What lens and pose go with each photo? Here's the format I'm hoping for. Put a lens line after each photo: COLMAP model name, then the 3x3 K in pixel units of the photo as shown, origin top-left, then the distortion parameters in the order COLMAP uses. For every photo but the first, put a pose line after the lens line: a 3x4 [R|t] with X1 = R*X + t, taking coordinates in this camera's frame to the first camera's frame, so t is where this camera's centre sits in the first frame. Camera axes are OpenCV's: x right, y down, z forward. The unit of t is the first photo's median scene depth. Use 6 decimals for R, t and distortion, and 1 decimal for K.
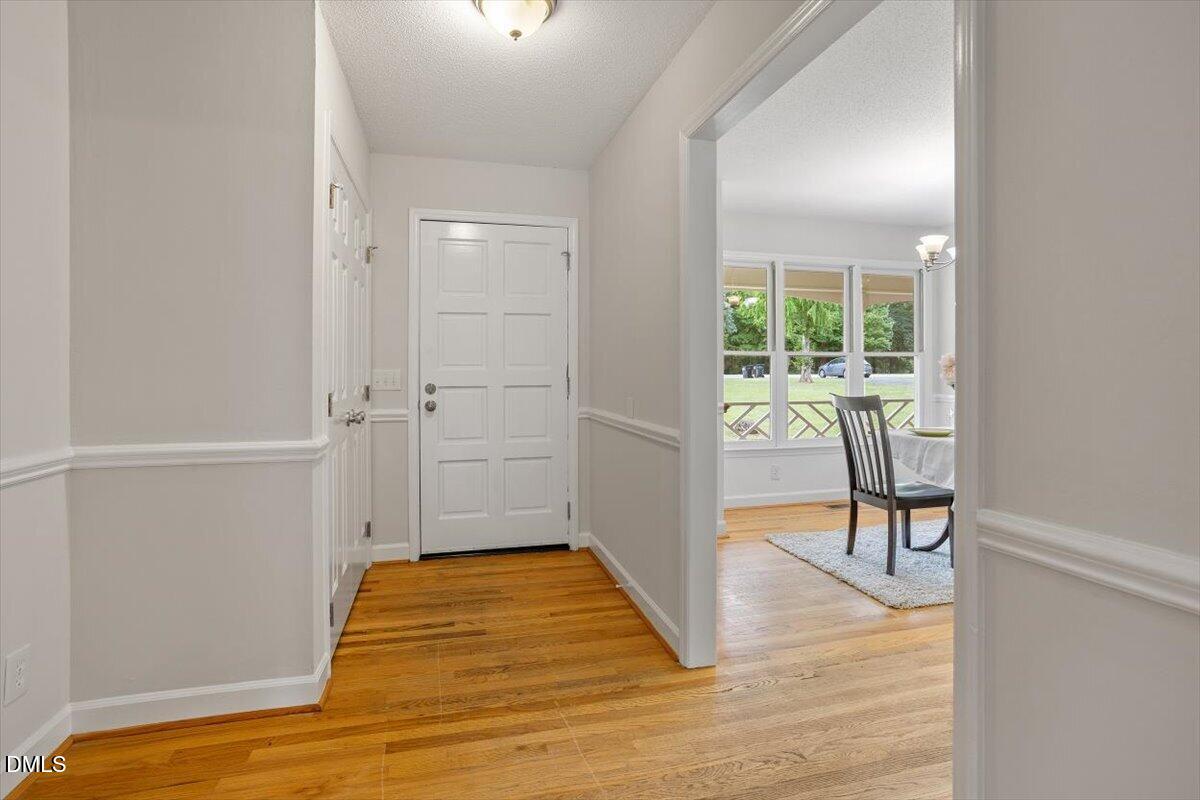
lens RADIAL K [[589.9, 0, 598.5], [0, 589.9, 374.2], [0, 0, 1]] dist [-0.051118, 0.030263]
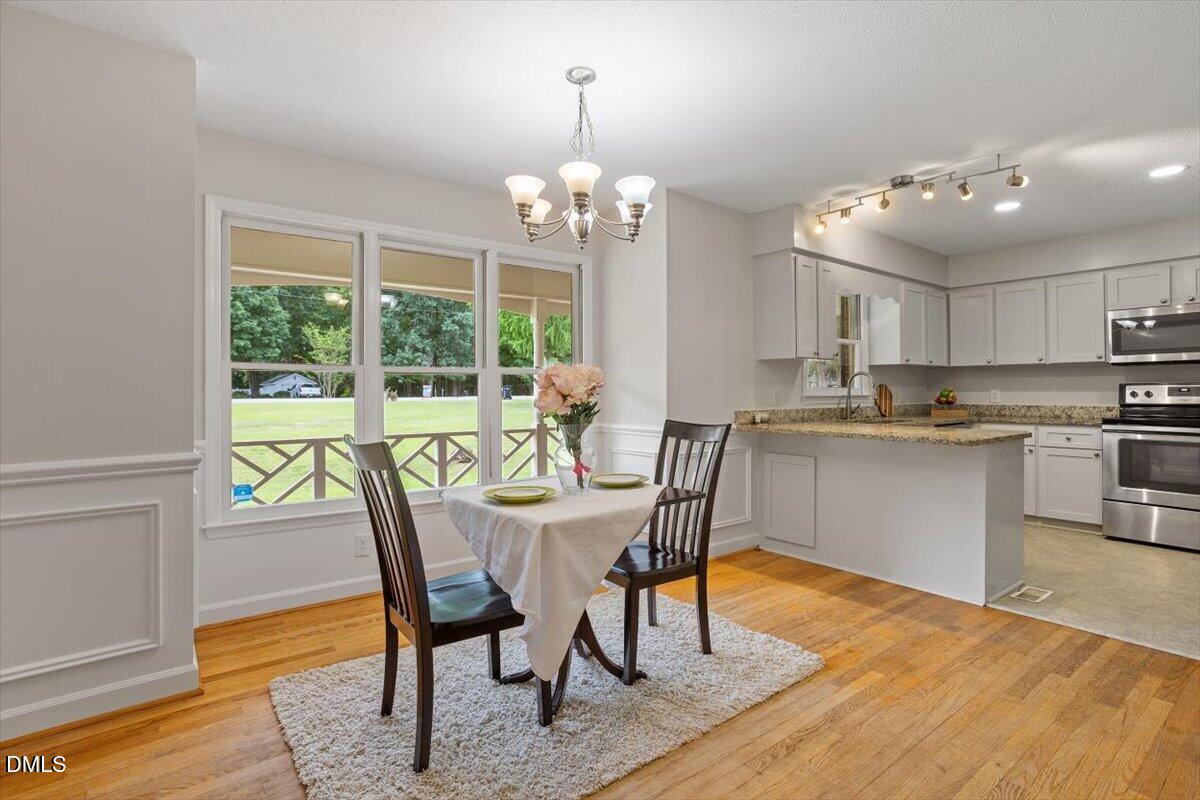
lens RADIAL K [[582.5, 0, 596.4], [0, 582.5, 390.4], [0, 0, 1]] dist [-0.048875, 0.029264]
pose [[0.922756, -0.000678, 0.385384, 0.373976], [0.004079, 0.999960, -0.008007, -0.004566], [-0.385363, 0.008961, 0.922722, 0.365511]]
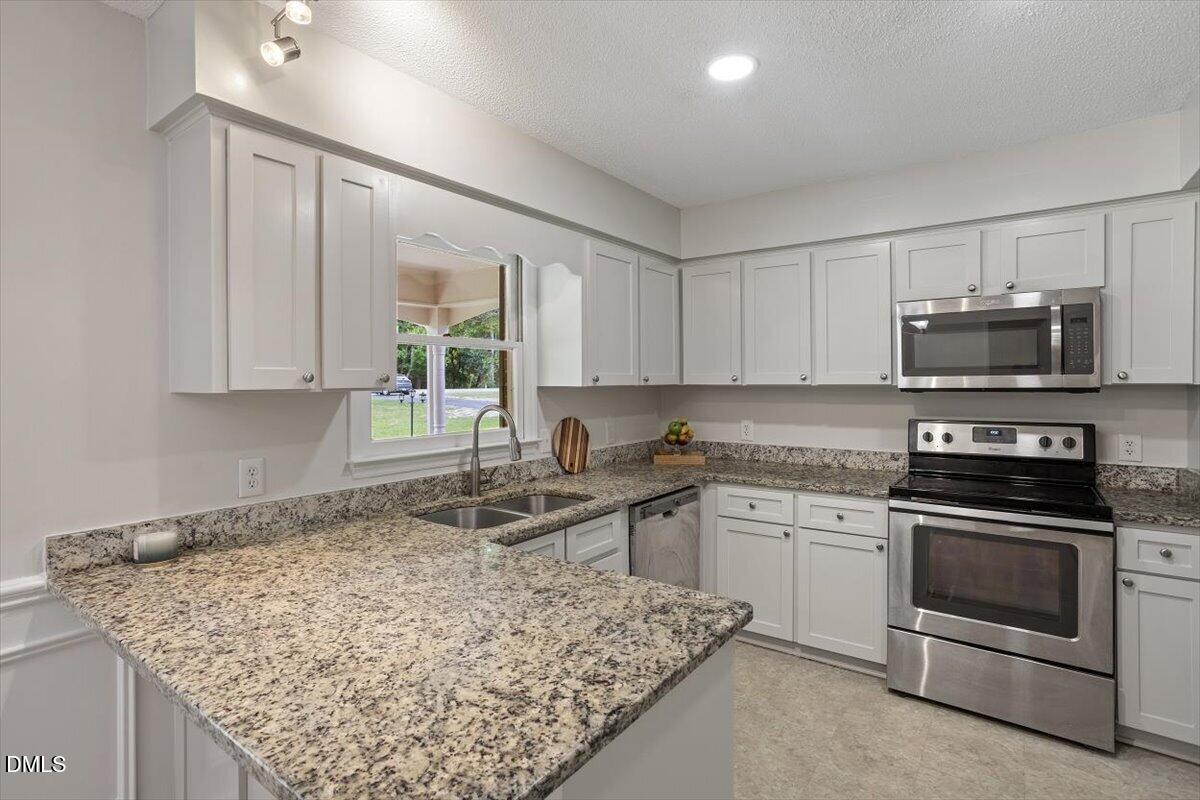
lens RADIAL K [[582.5, 0, 596.4], [0, 582.5, 390.4], [0, 0, 1]] dist [-0.048875, 0.029264]
pose [[0.778782, -0.012547, 0.627169, 1.059205], [0.009195, 0.999921, 0.008586, -0.072447], [-0.627227, -0.000920, 0.778836, 0.718643]]
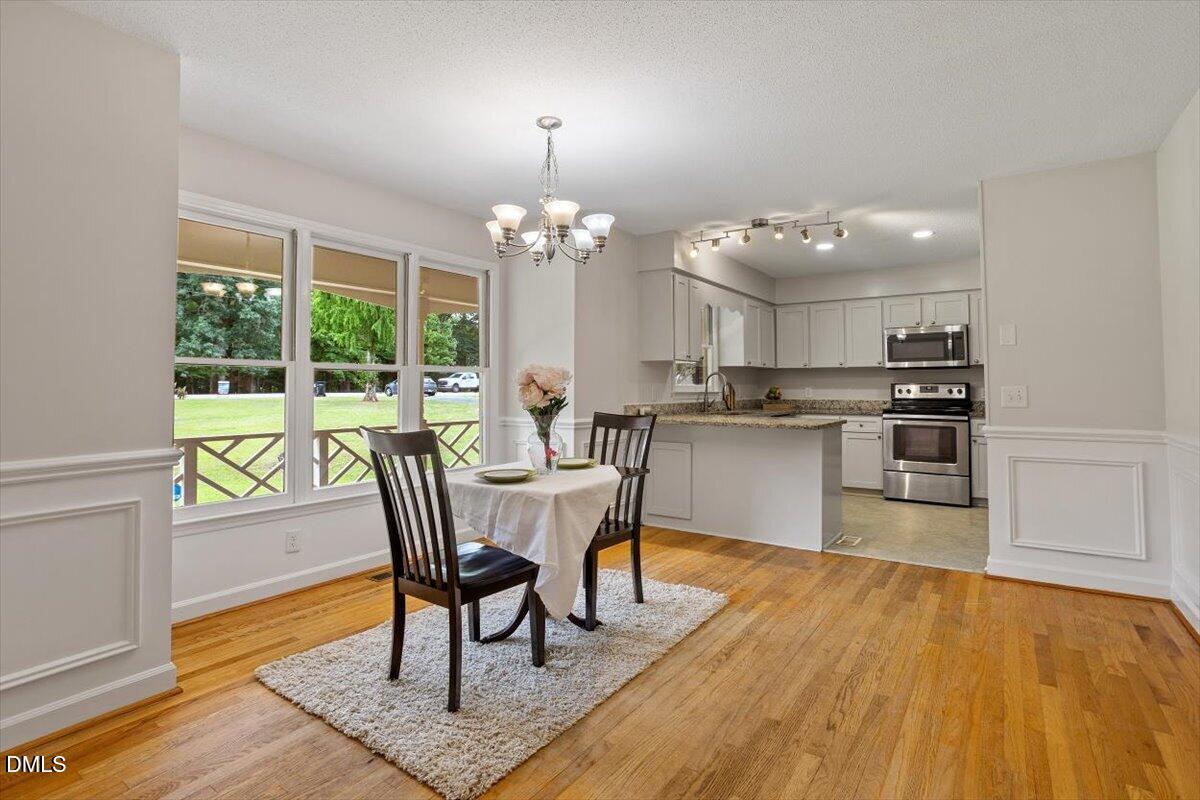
lens RADIAL K [[589.9, 0, 598.5], [0, 589.9, 374.2], [0, 0, 1]] dist [-0.051118, 0.030263]
pose [[0.761801, 0.016580, 0.647599, 0.170825], [0.003345, 0.999558, -0.029526, -0.003483], [-0.647802, 0.024659, 0.761409, 0.336468]]
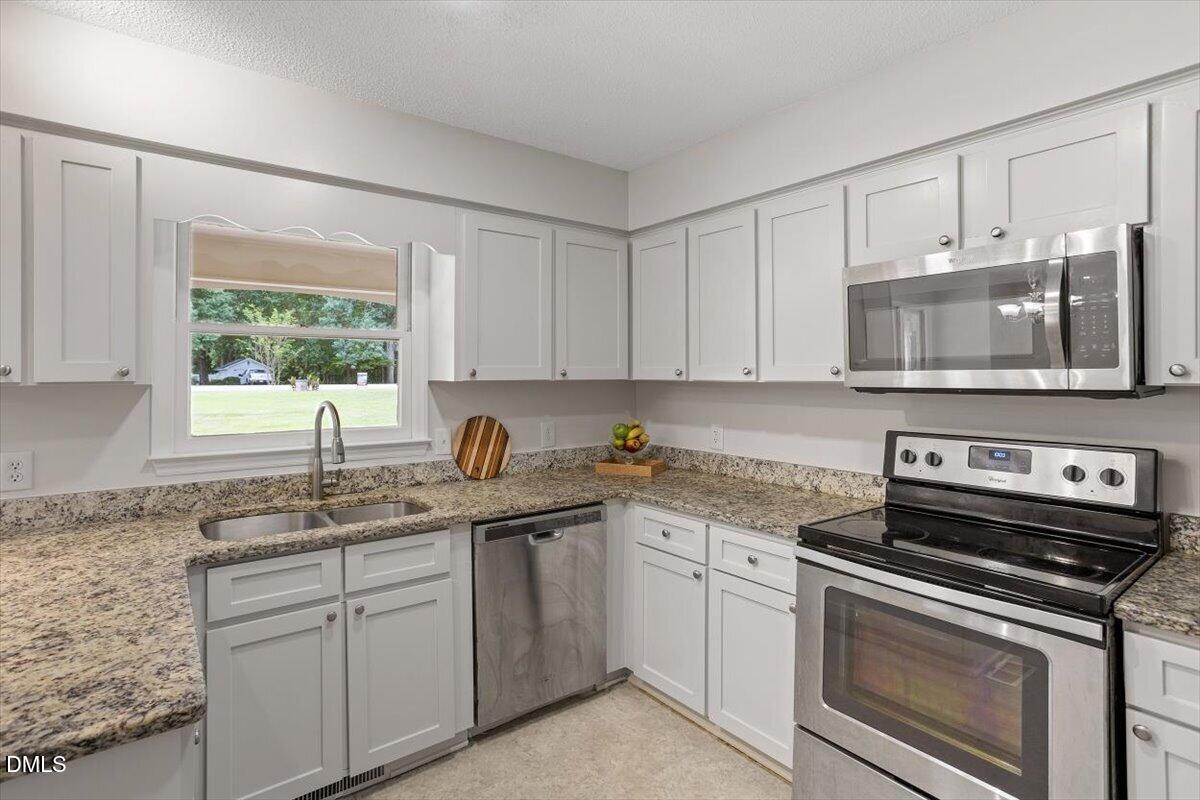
lens RADIAL K [[589.9, 0, 598.5], [0, 589.9, 374.2], [0, 0, 1]] dist [-0.051118, 0.030263]
pose [[0.922612, 0.000996, 0.385729, 1.395295], [0.002375, 0.999963, -0.008260, -0.073279], [-0.385723, 0.008537, 0.922575, 0.646026]]
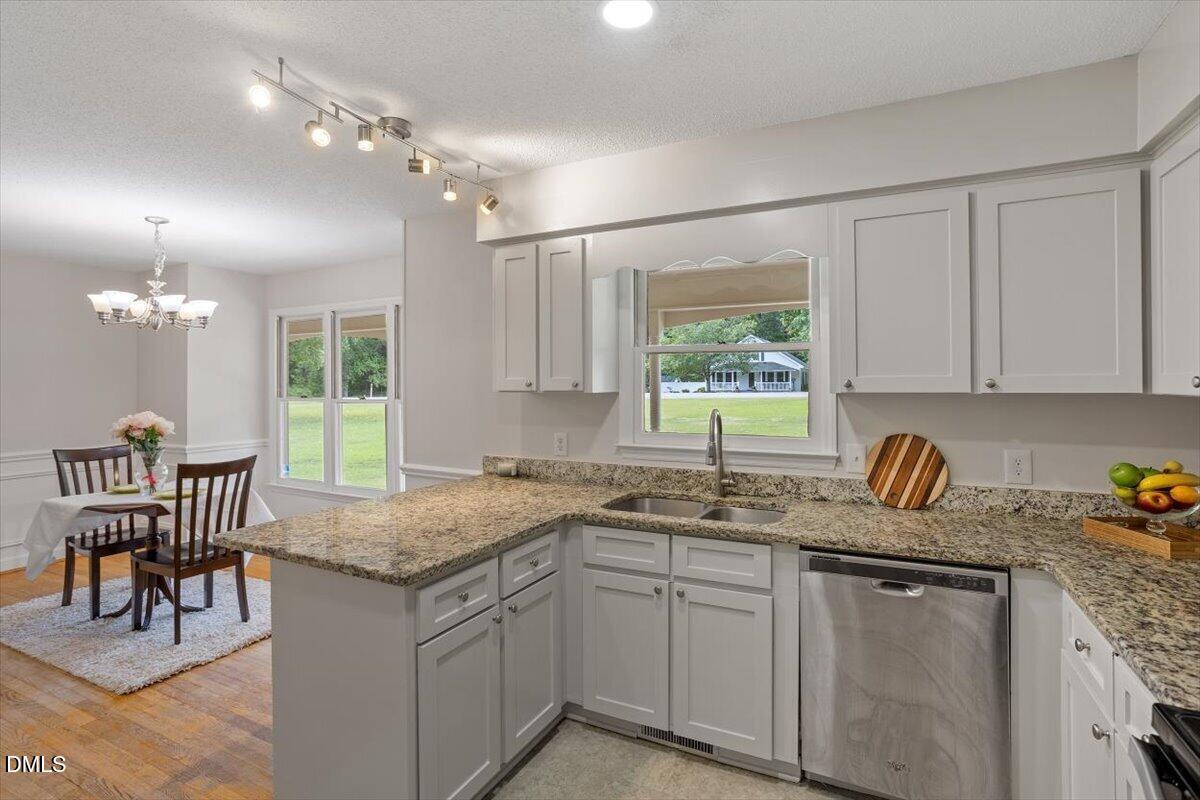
lens RADIAL K [[584.6, 0, 602.8], [0, 584.6, 391.3], [0, 0, 1]] dist [-0.043934, 0.023189]
pose [[0.750956, 0.005838, -0.660326, 1.705637], [-0.001633, 0.999974, 0.006984, -0.076385], [0.660350, -0.004166, 0.750946, 0.710840]]
